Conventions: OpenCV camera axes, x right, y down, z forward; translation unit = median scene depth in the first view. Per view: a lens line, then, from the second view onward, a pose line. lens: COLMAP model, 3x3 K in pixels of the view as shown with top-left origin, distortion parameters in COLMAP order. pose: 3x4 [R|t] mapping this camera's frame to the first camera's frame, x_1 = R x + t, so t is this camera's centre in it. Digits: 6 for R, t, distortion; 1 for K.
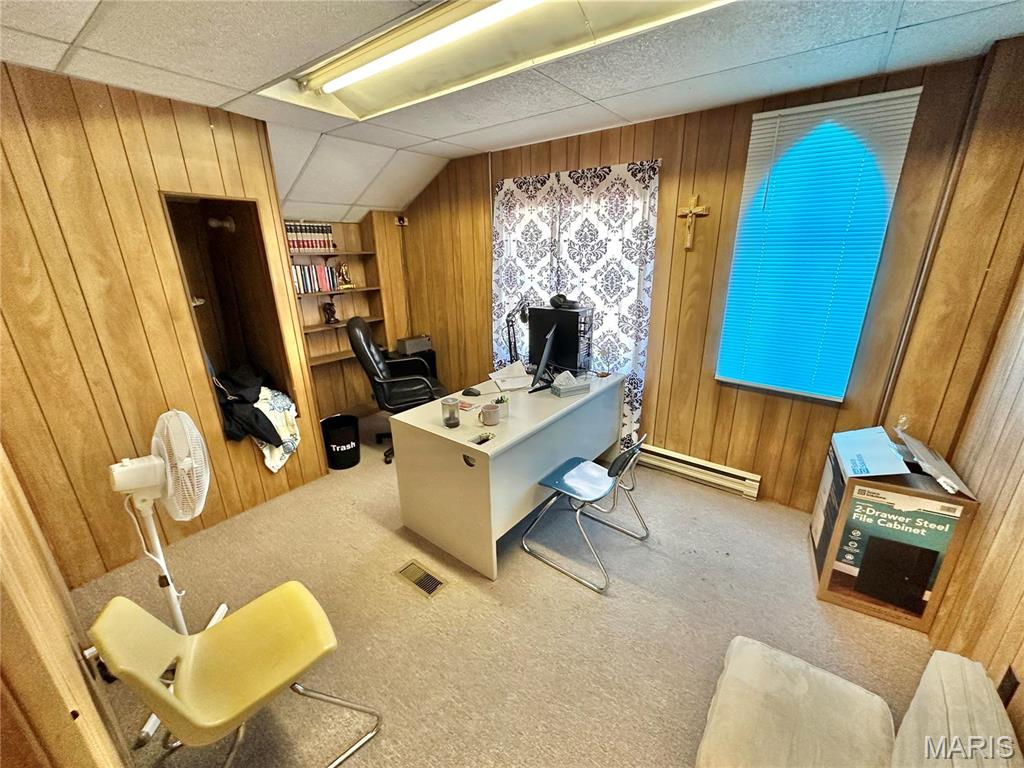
lens RADIAL K [[410.3, 0, 512.6], [0, 410.3, 385.4], [0, 0, 1]] dist [-0.002618, 0.000332]
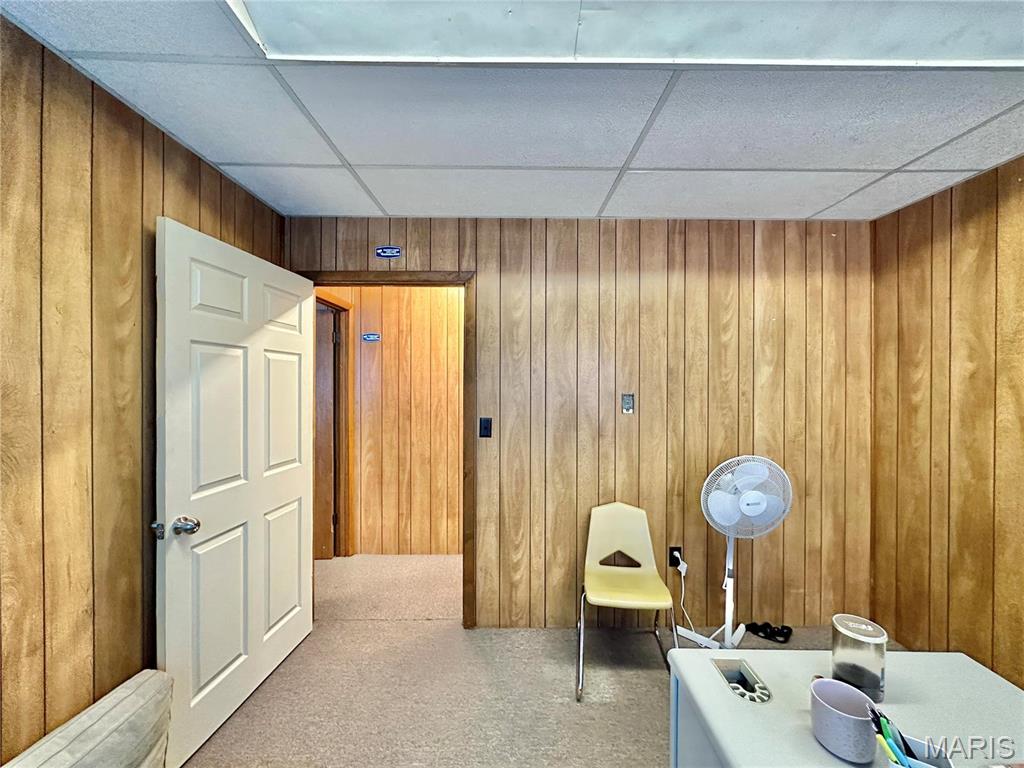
lens RADIAL K [[410.3, 0, 511.4], [0, 410.3, 384.0], [0, 0, 1]] dist [-0.002618, 0.000332]
pose [[-0.791489, 0.014919, -0.611001, 0.425925], [-0.184217, 0.947387, 0.261767, -0.266810], [0.582760, 0.319742, -0.747098, 1.097338]]
